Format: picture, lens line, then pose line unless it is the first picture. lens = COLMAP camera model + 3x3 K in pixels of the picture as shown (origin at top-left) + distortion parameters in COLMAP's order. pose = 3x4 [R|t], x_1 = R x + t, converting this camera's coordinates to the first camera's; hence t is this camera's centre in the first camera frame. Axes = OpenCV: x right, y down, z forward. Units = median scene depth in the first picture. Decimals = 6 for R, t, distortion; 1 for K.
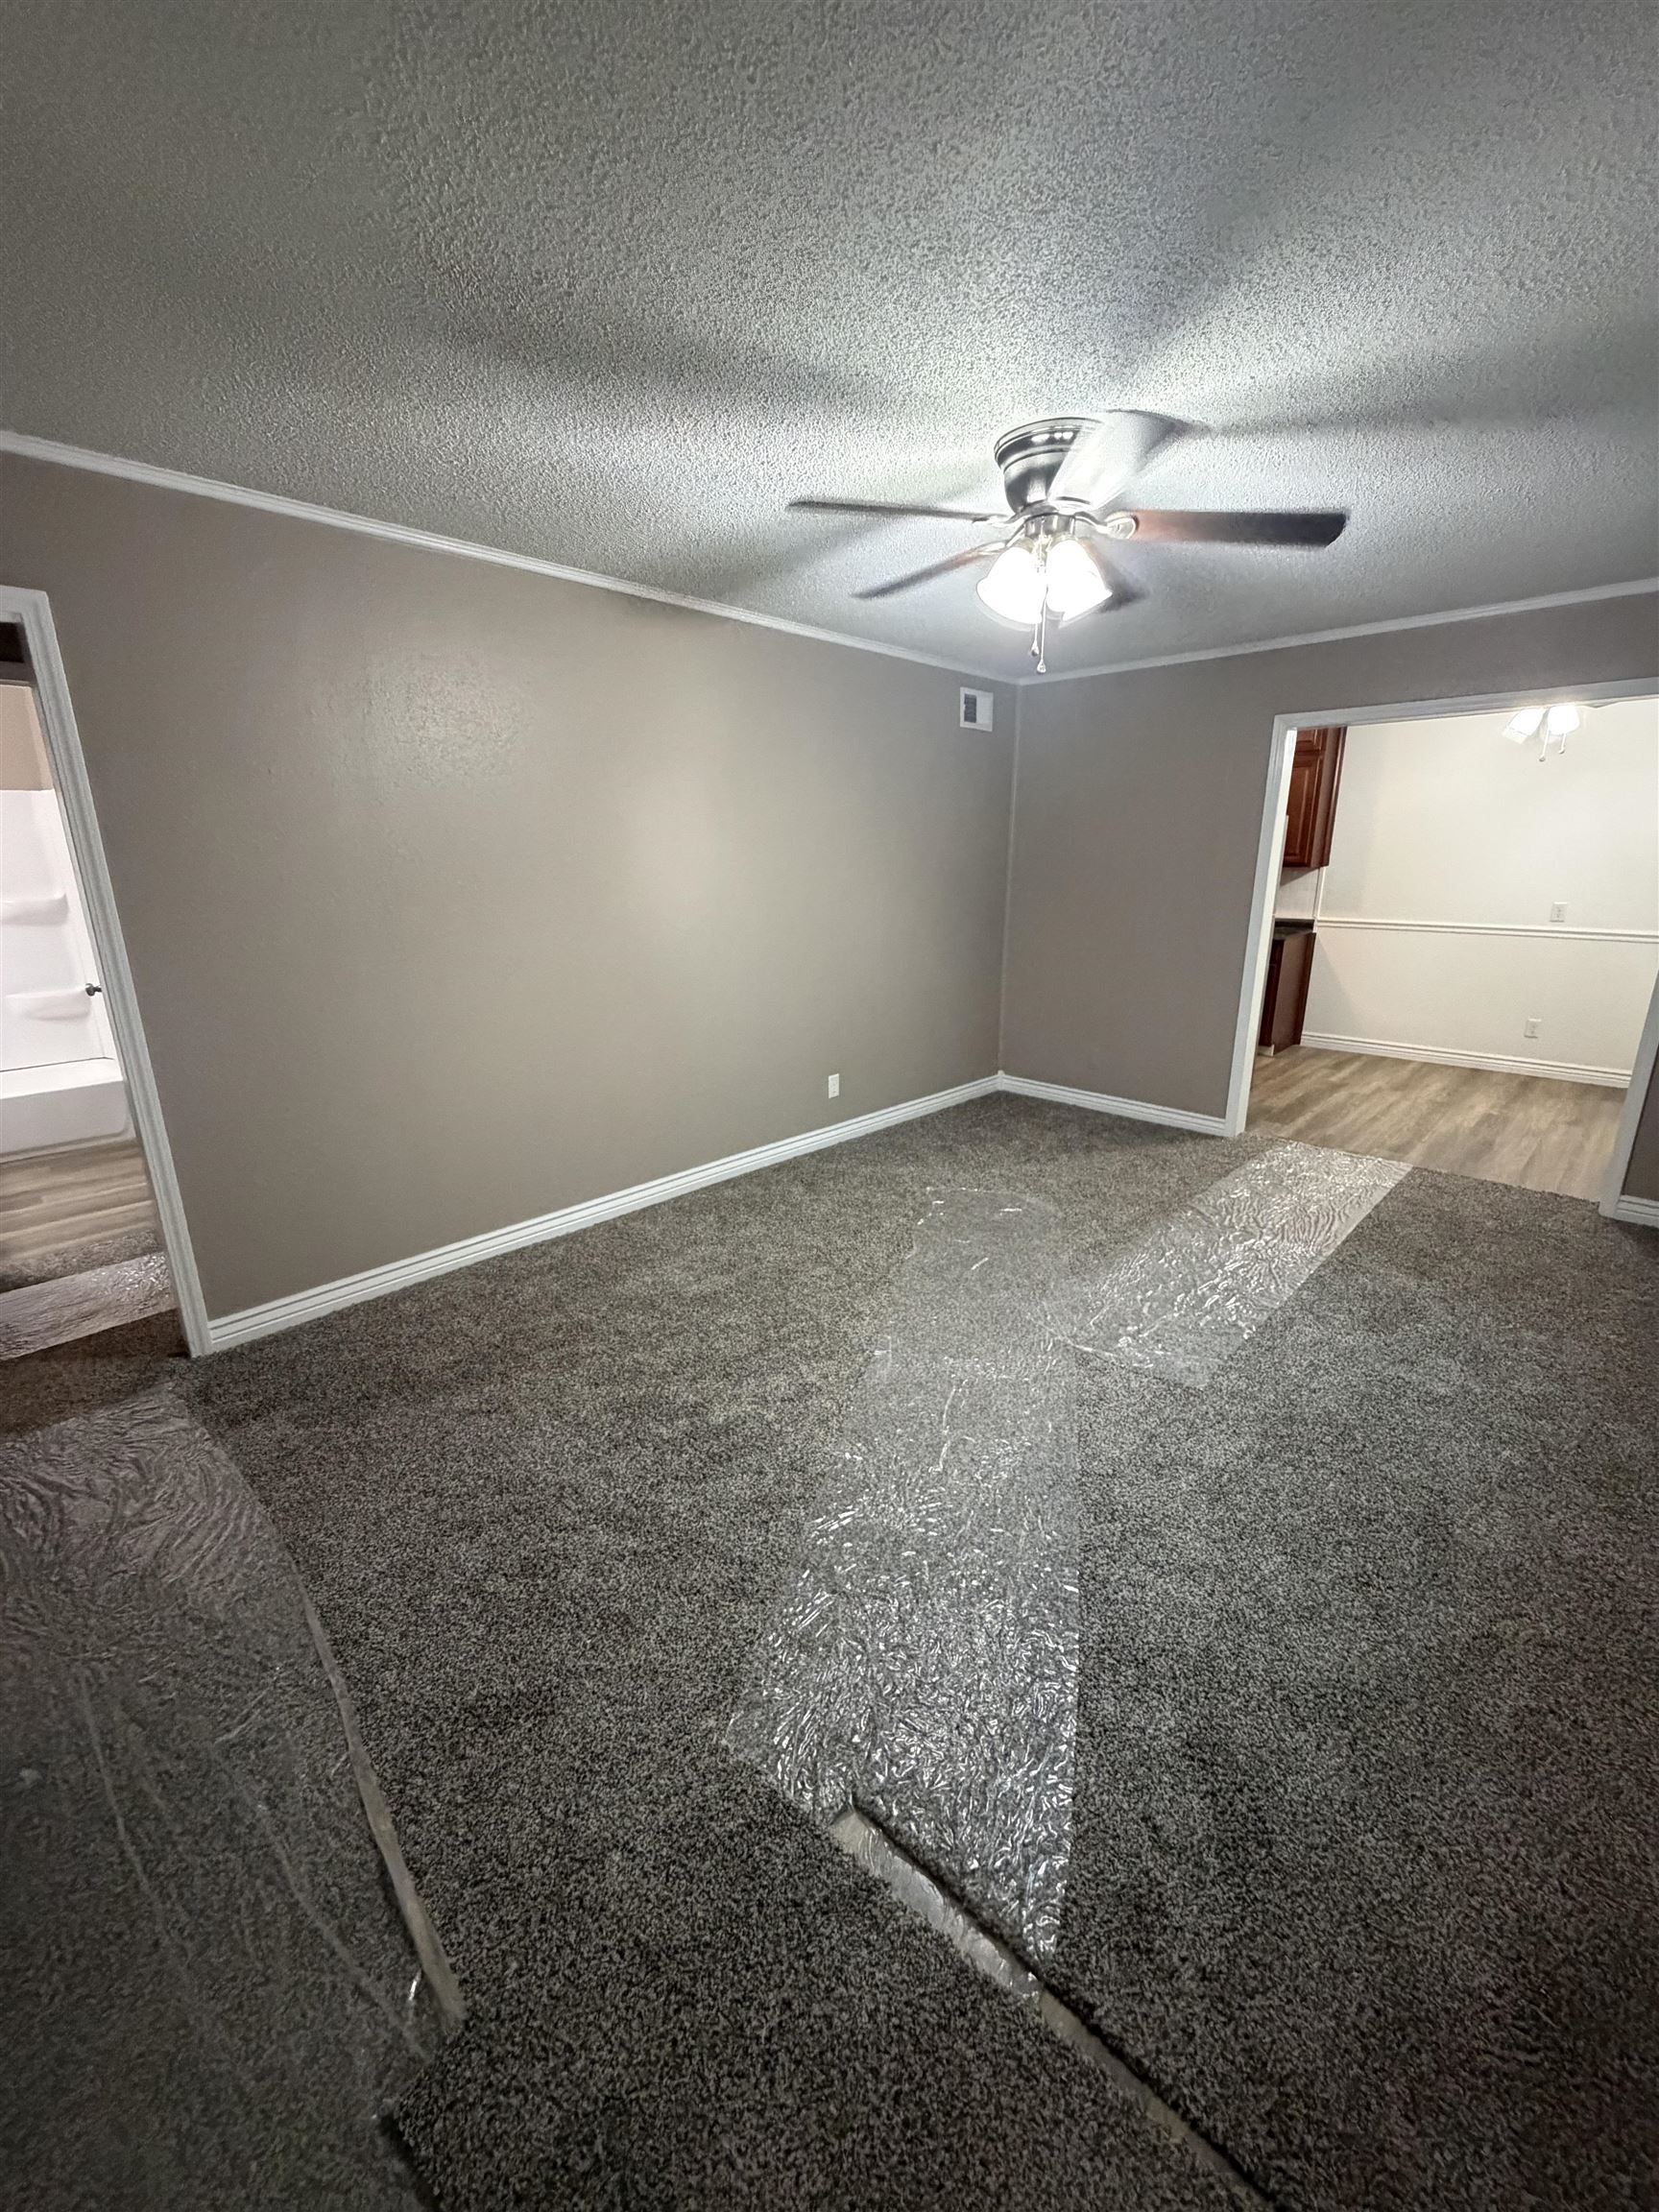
lens RADIAL K [[892.0, 0, 812.2], [0, 892.0, 1122.0], [0, 0, 1]] dist [0.001169, -0.000345]
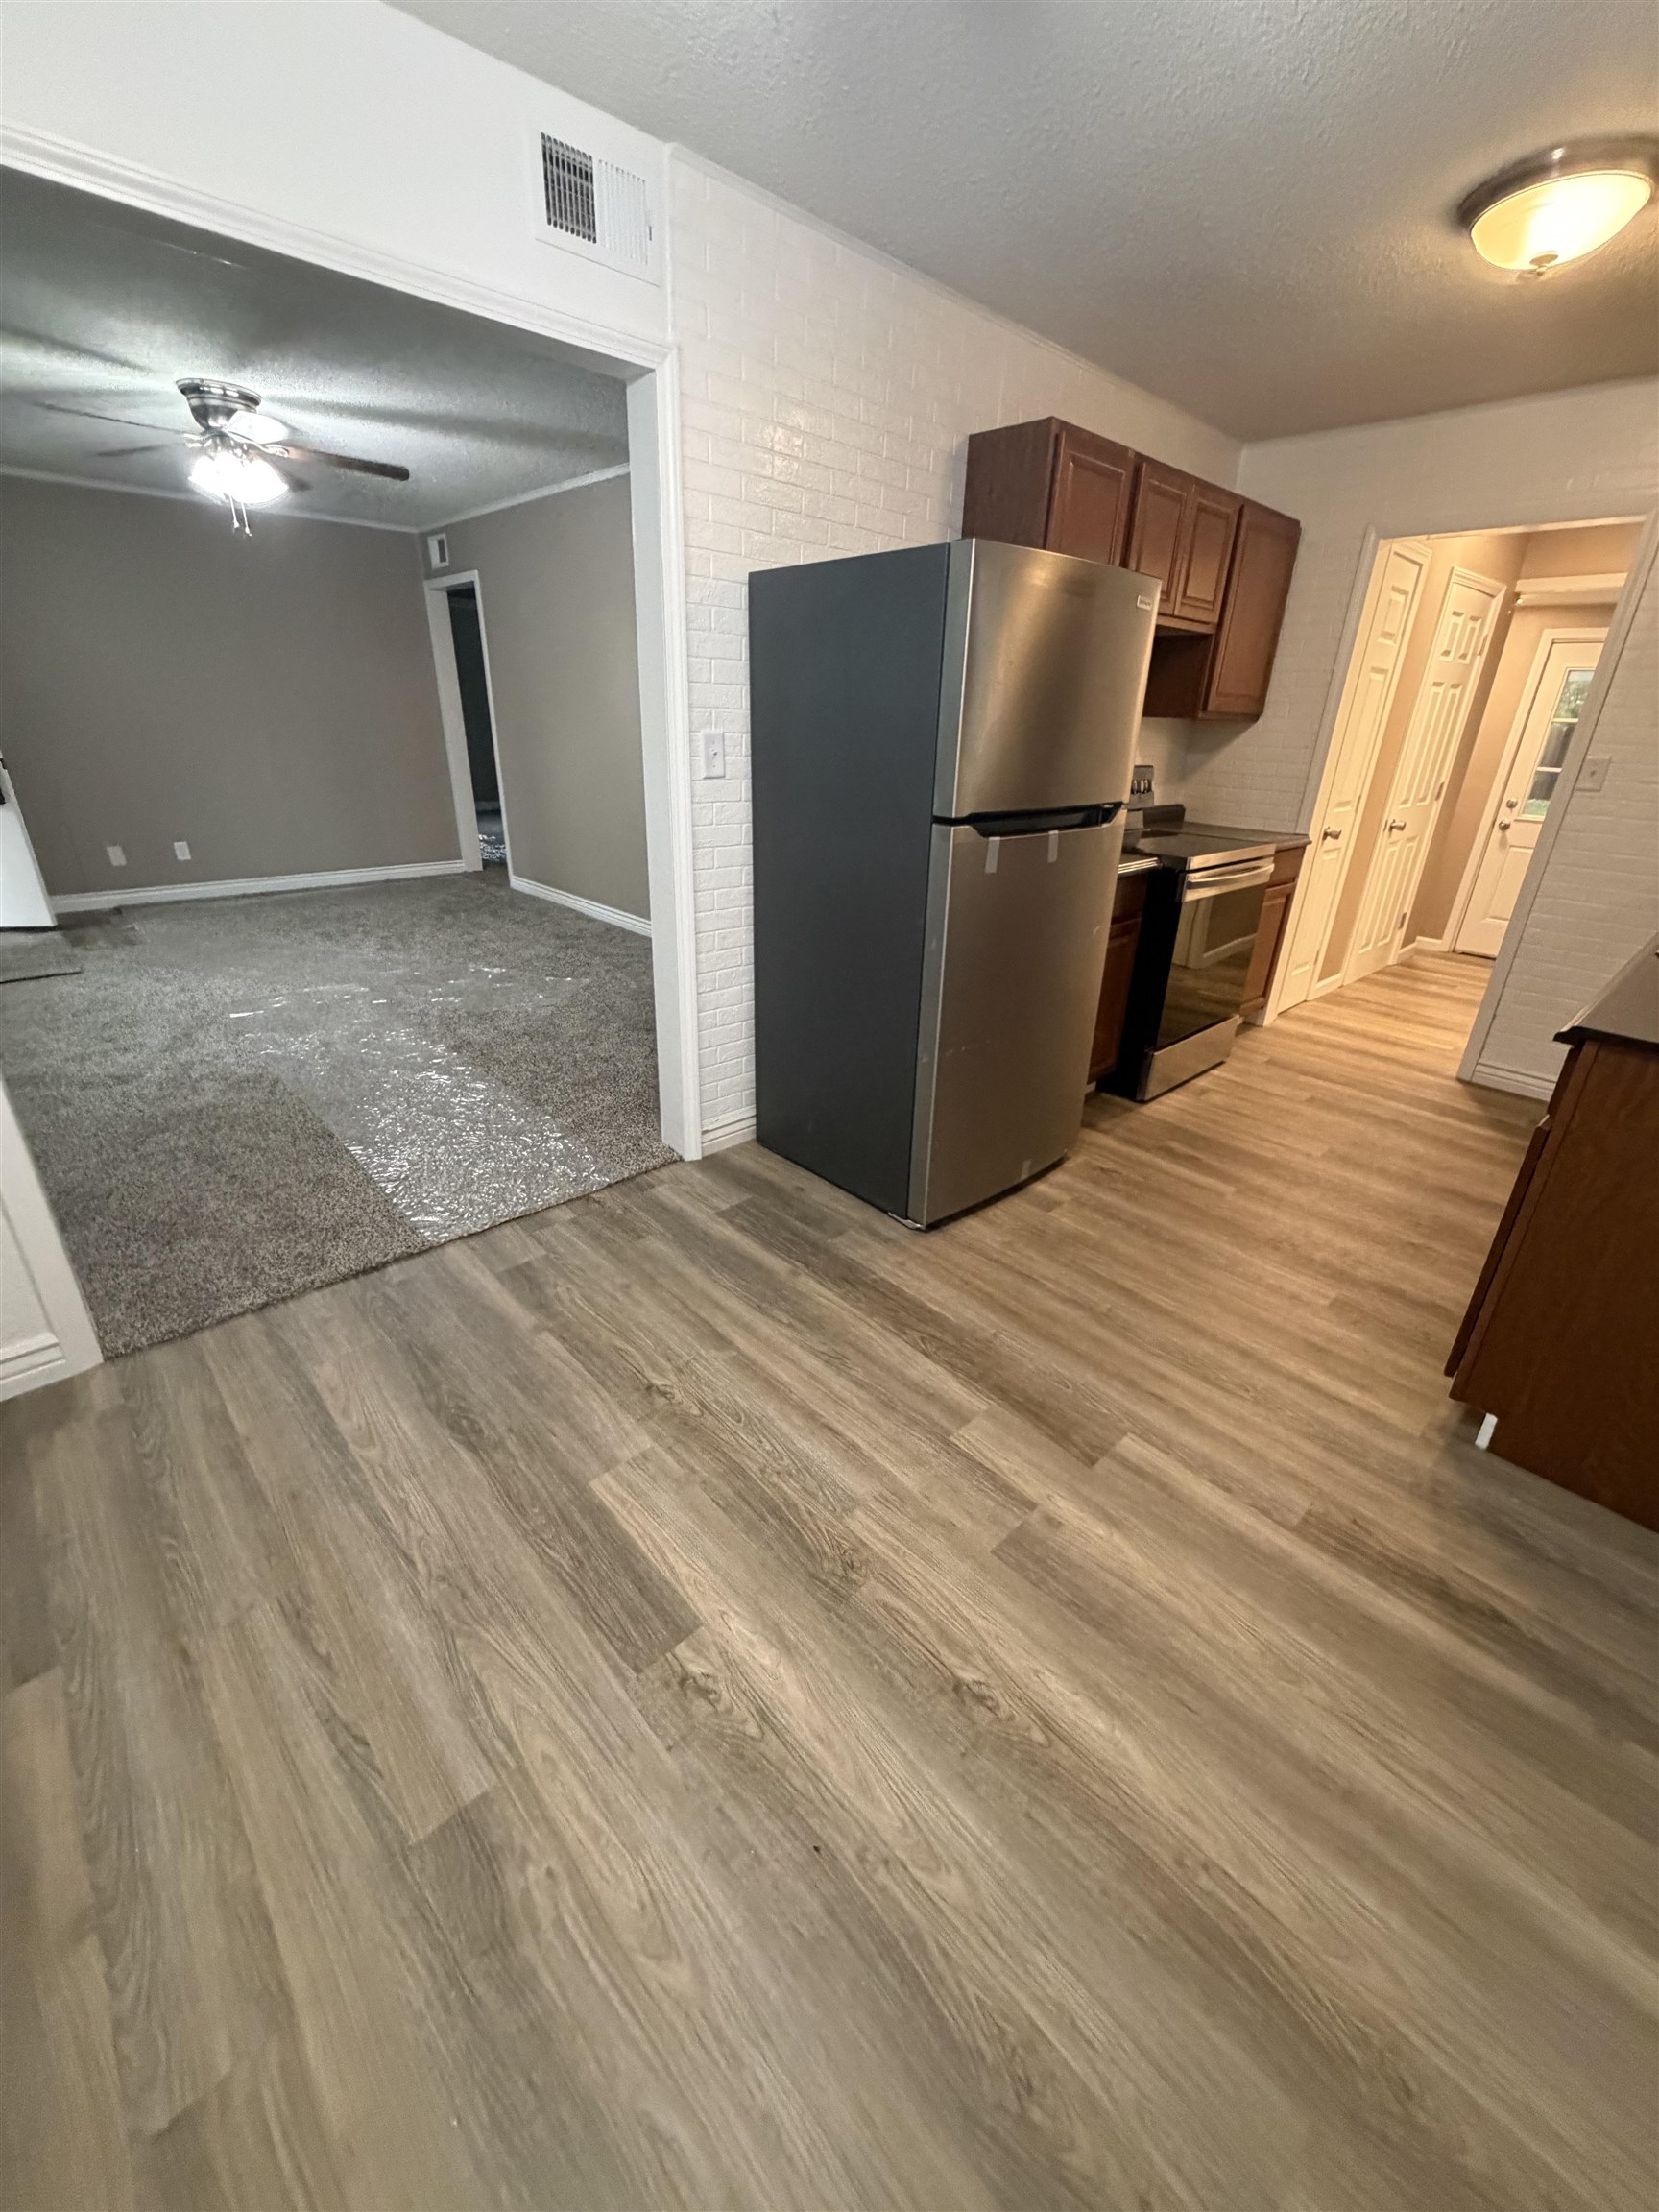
lens RADIAL K [[892.0, 0, 825.3], [0, 892.0, 1102.6], [0, 0, 1]] dist [0.001169, -0.000345]
pose [[-0.058901, 0.401398, -0.914008, 1.037085], [-0.331765, 0.855683, 0.397164, -0.293136], [0.941522, 0.326629, 0.082769, 1.068072]]
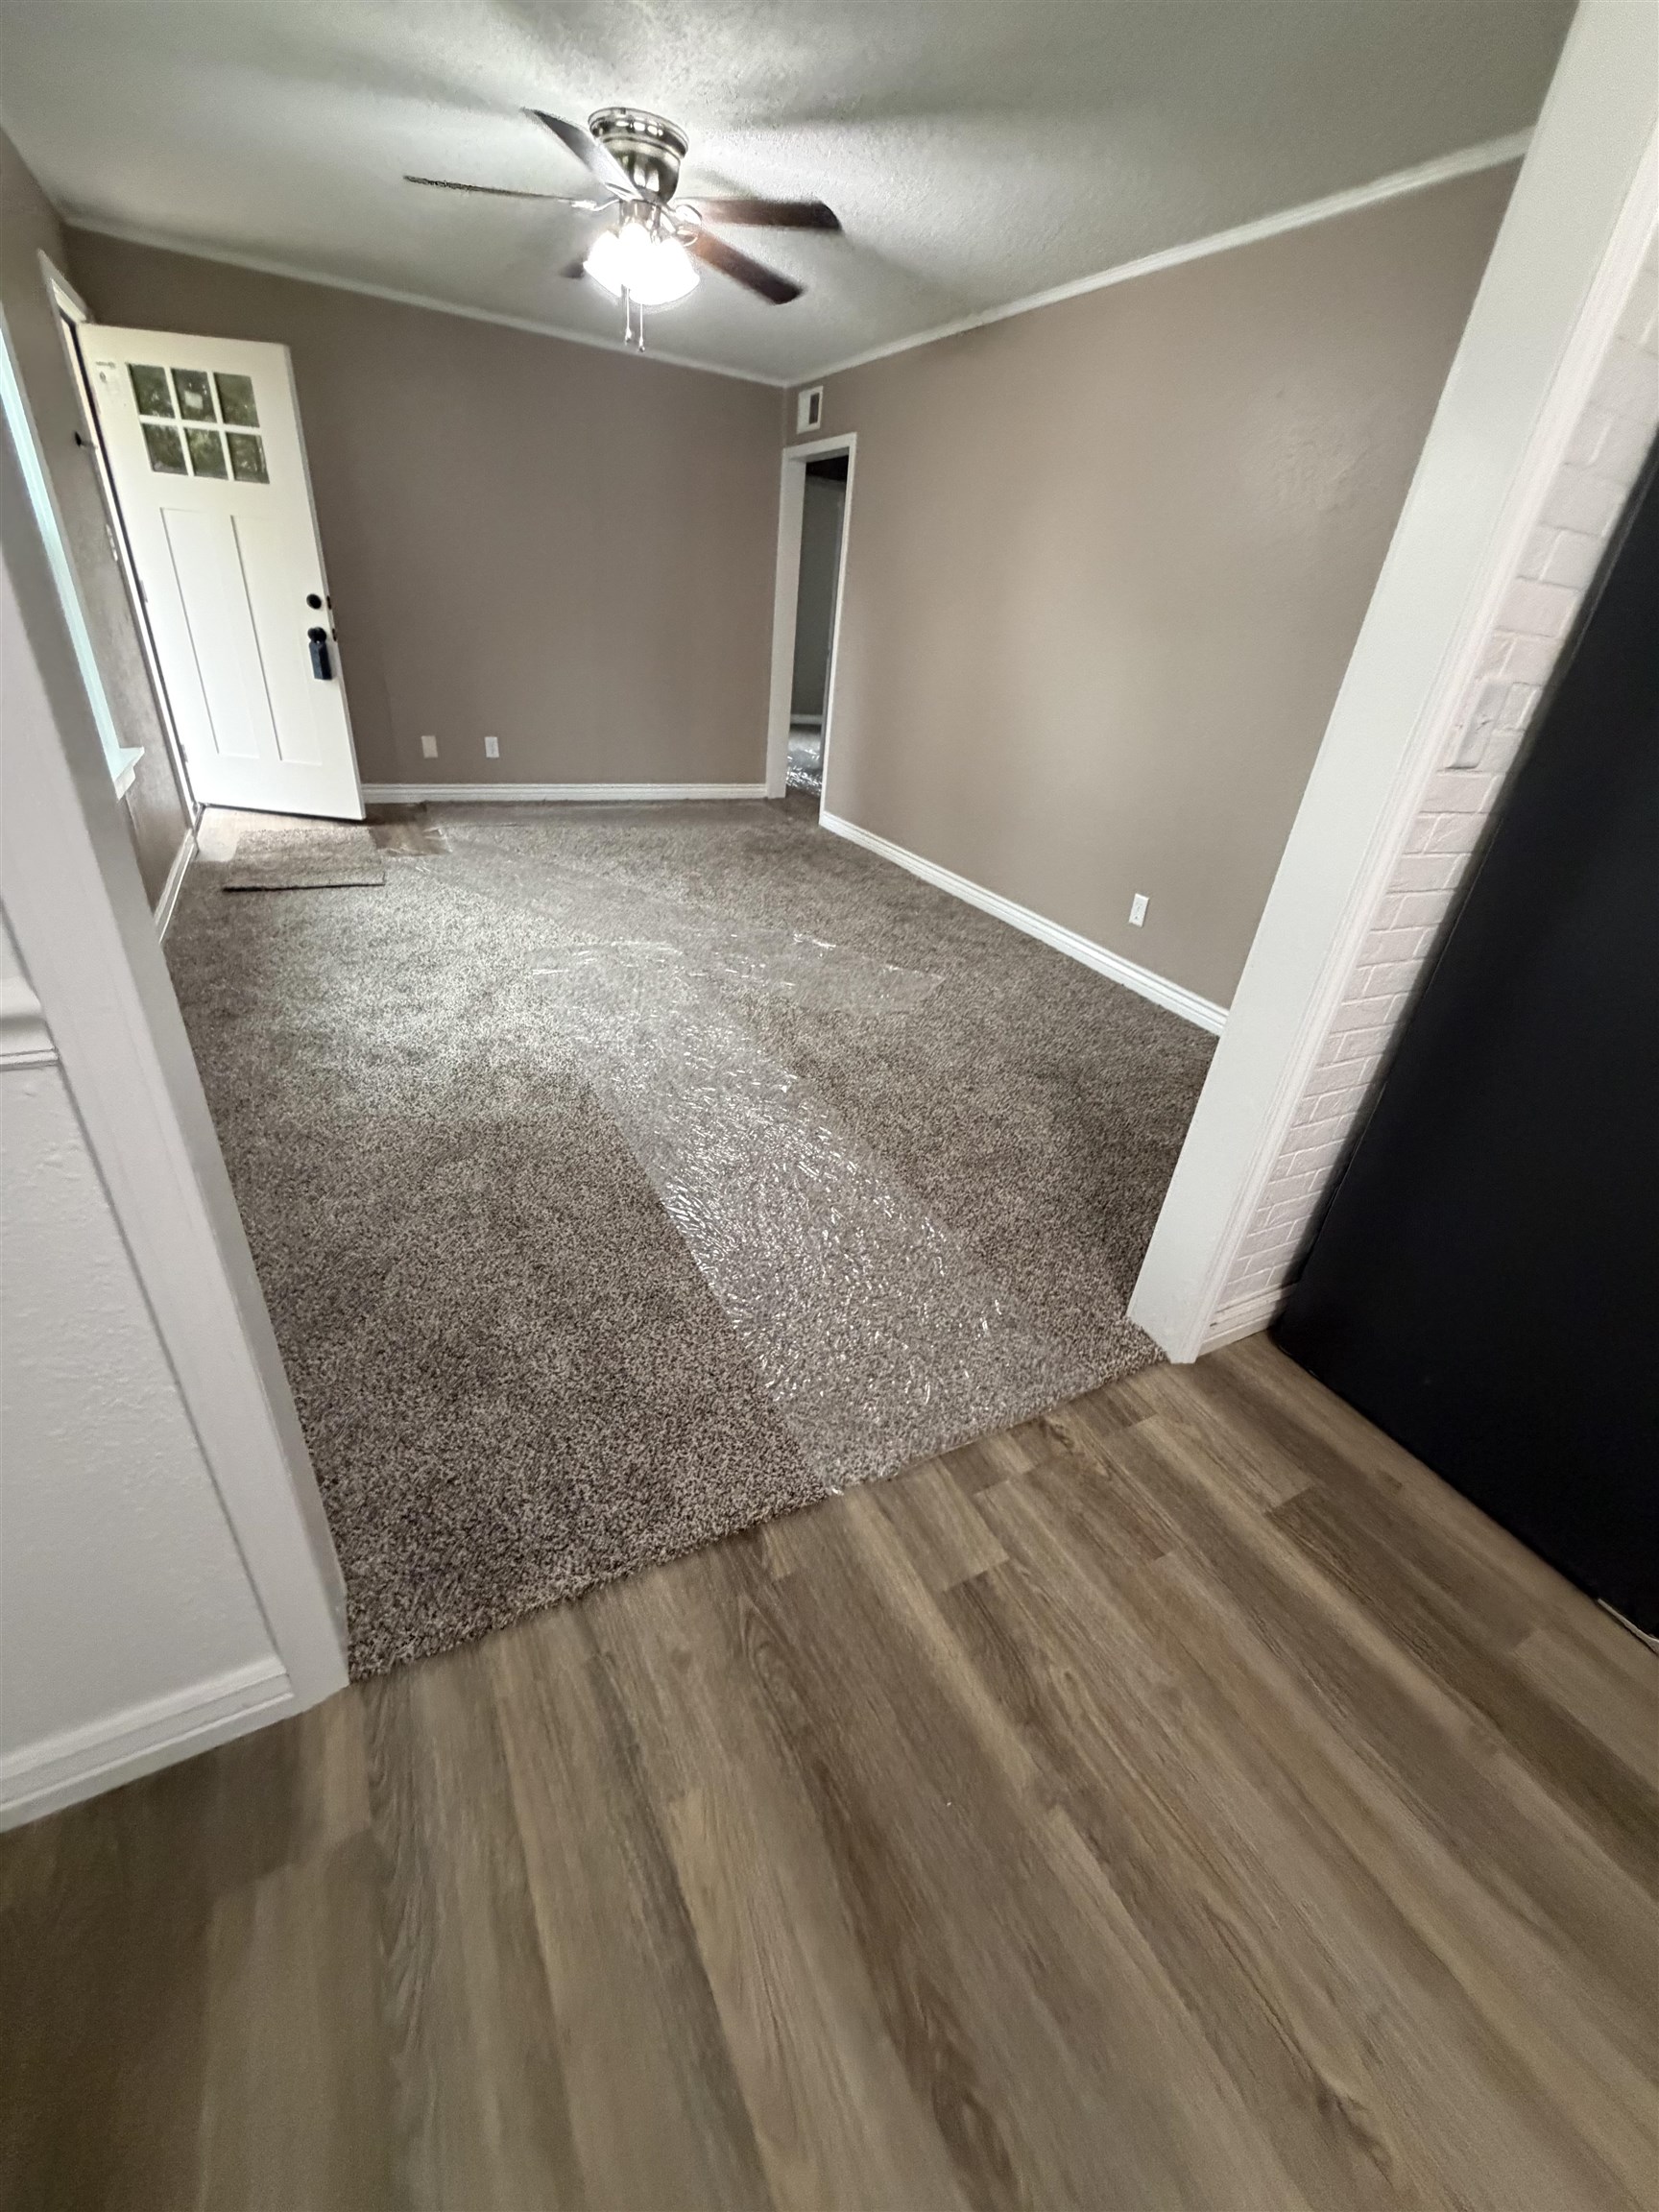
lens RADIAL K [[892.0, 0, 822.3], [0, 892.0, 1107.1], [0, 0, 1]] dist [0.001169, -0.000345]
pose [[-0.320350, 0.436810, -0.840579, 0.827806], [-0.374944, 0.756411, 0.535965, -0.220503], [0.869938, 0.486867, -0.078537, 0.886297]]
